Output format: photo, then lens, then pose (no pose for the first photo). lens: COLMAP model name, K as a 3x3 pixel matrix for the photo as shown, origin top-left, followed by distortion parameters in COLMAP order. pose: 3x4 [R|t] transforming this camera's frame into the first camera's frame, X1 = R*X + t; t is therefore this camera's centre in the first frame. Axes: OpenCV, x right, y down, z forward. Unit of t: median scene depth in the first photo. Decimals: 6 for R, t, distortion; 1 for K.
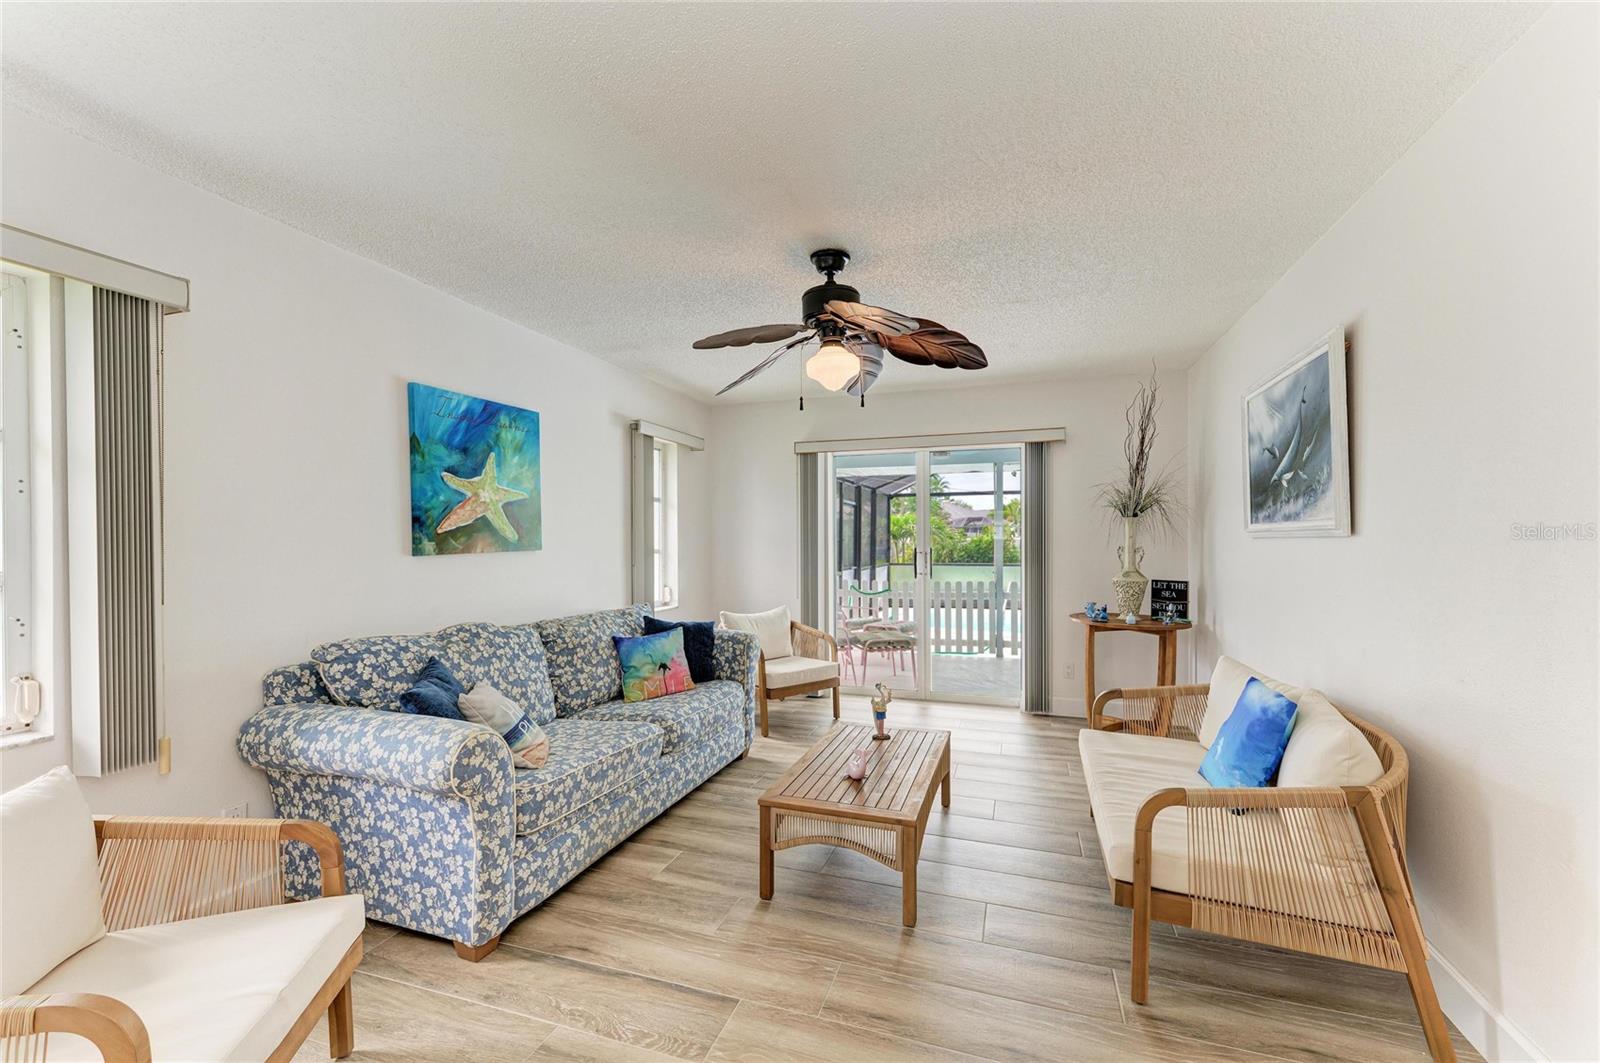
lens RADIAL K [[628.0, 0, 806.9], [0, 628.0, 535.9], [0, 0, 1]] dist [0.016718, -0.003090]
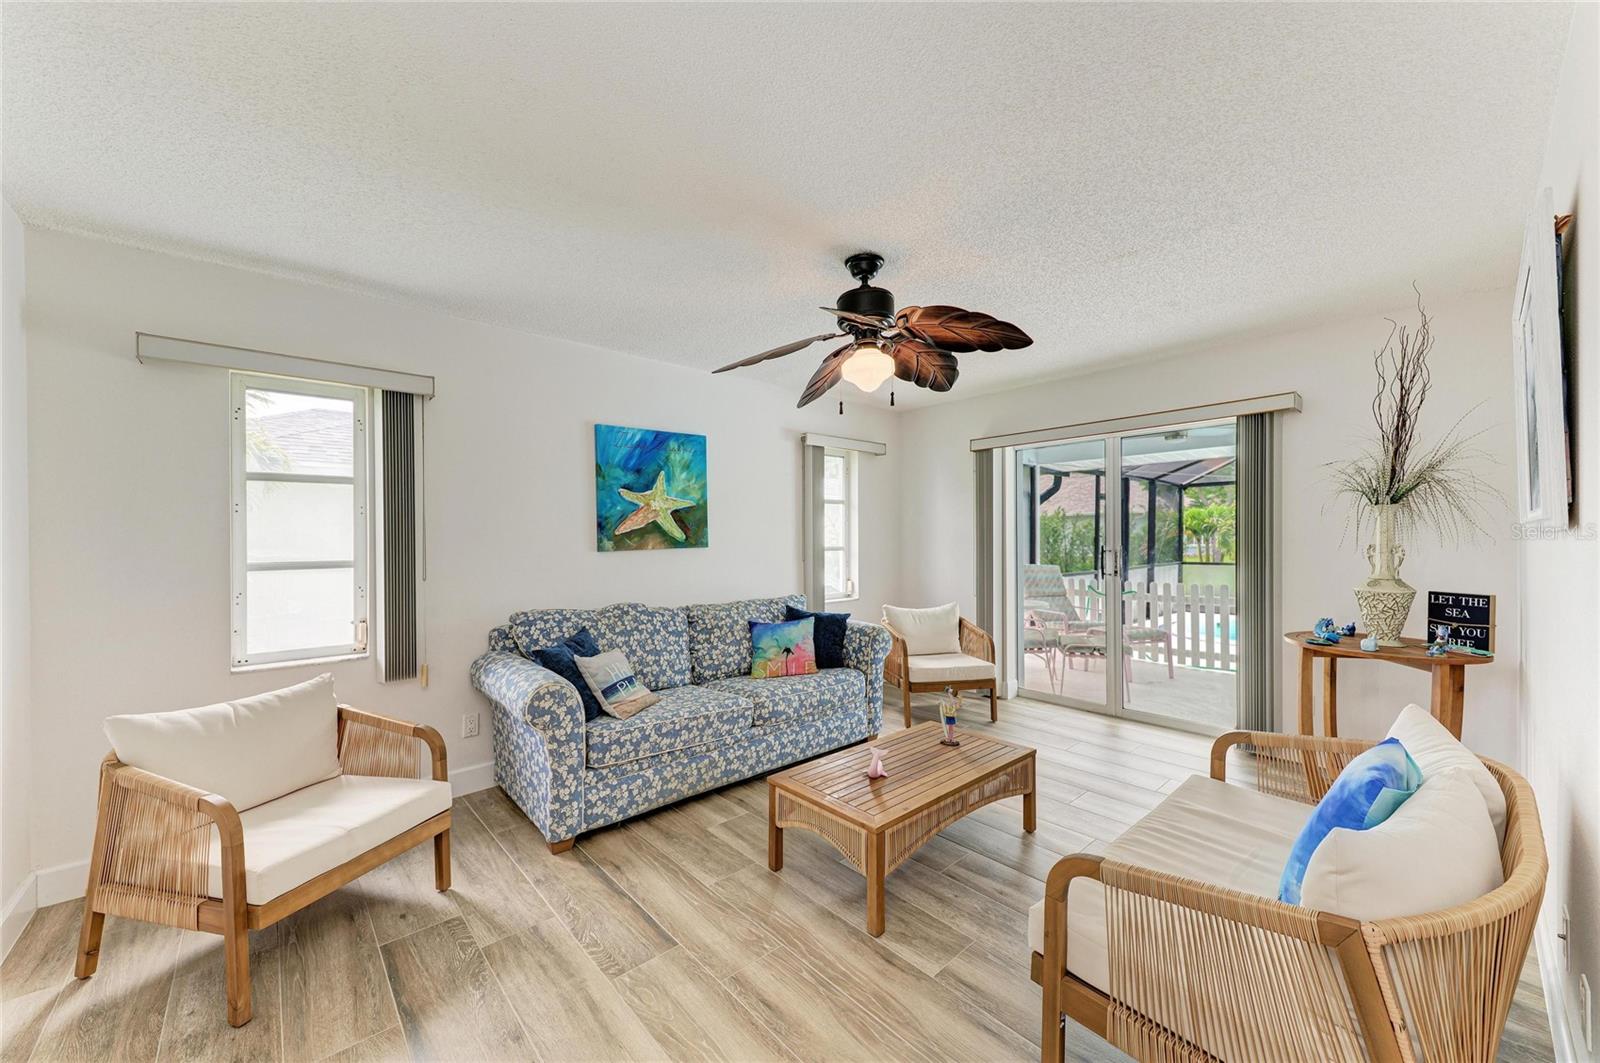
lens RADIAL K [[584.5, 0, 813.6], [0, 584.5, 531.7], [0, 0, 1]] dist [0.009107, -0.000358]
pose [[0.877277, -0.009652, -0.479887, 0.350971], [0.008525, 0.999953, -0.004528, -0.001309], [0.479908, -0.000119, 0.877319, 0.107389]]
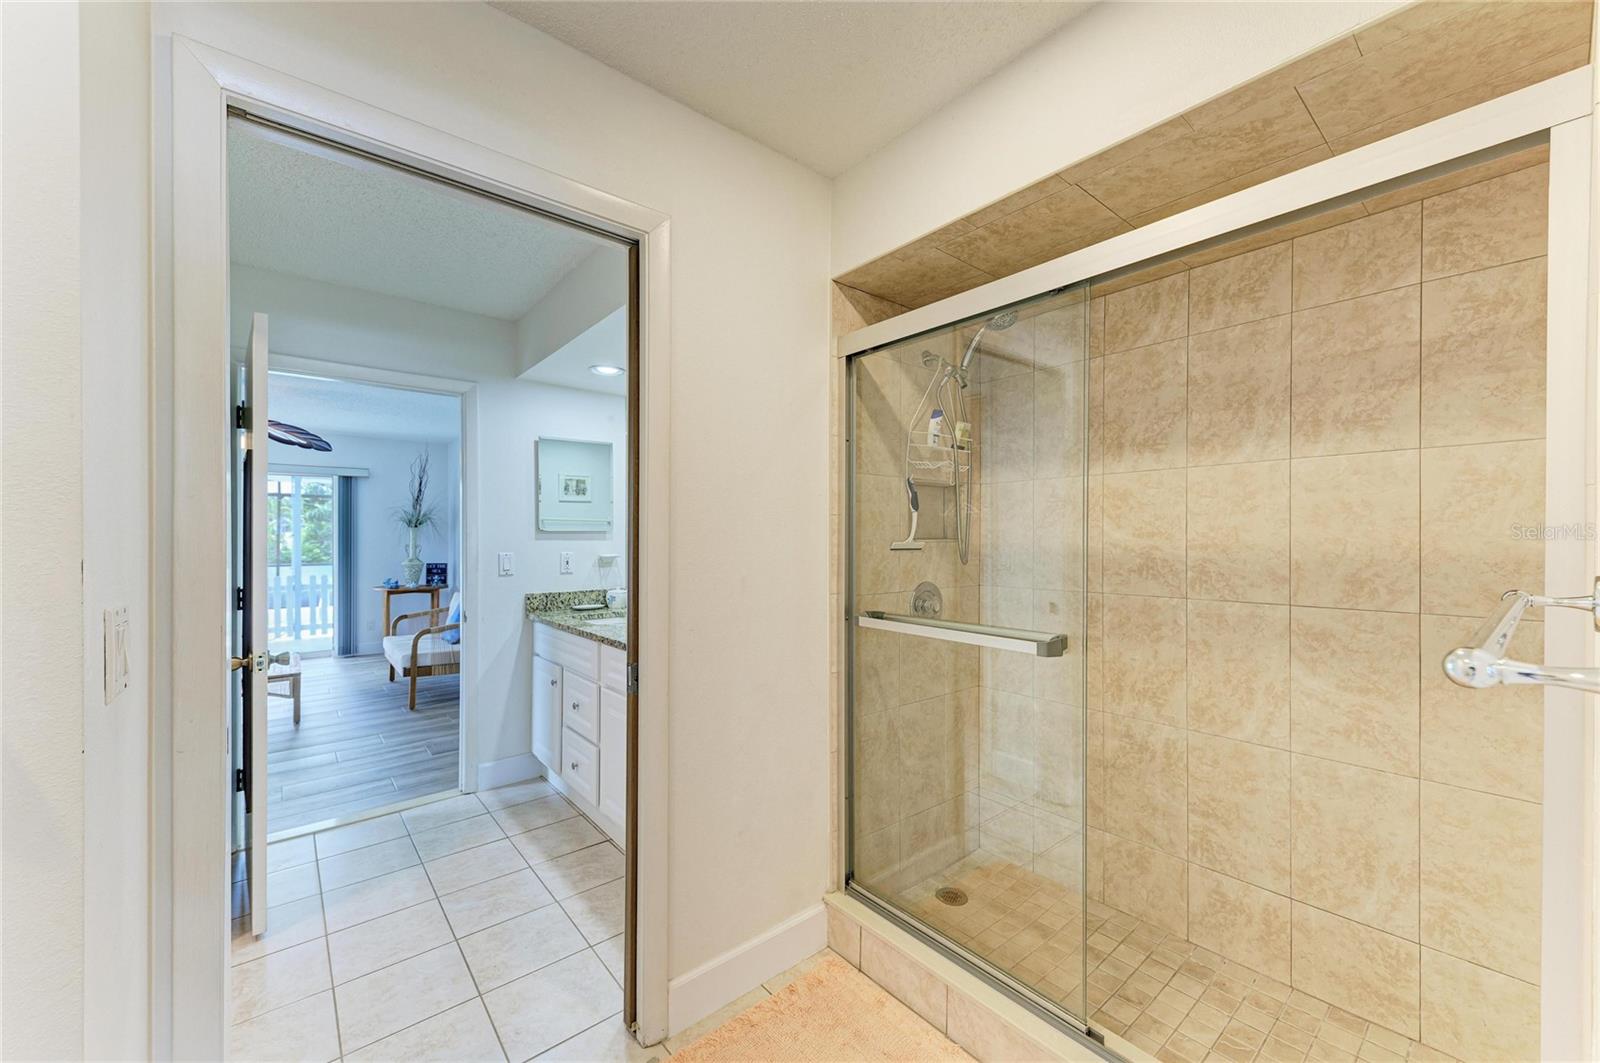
lens RADIAL K [[628.0, 0, 831.3], [0, 628.0, 535.8], [0, 0, 1]] dist [0.016718, -0.003090]
pose [[0.497185, -0.001303, 0.867644, -0.565153], [-0.000560, 0.999998, 0.001822, -0.015094], [-0.867645, -0.001392, 0.497183, -1.149674]]
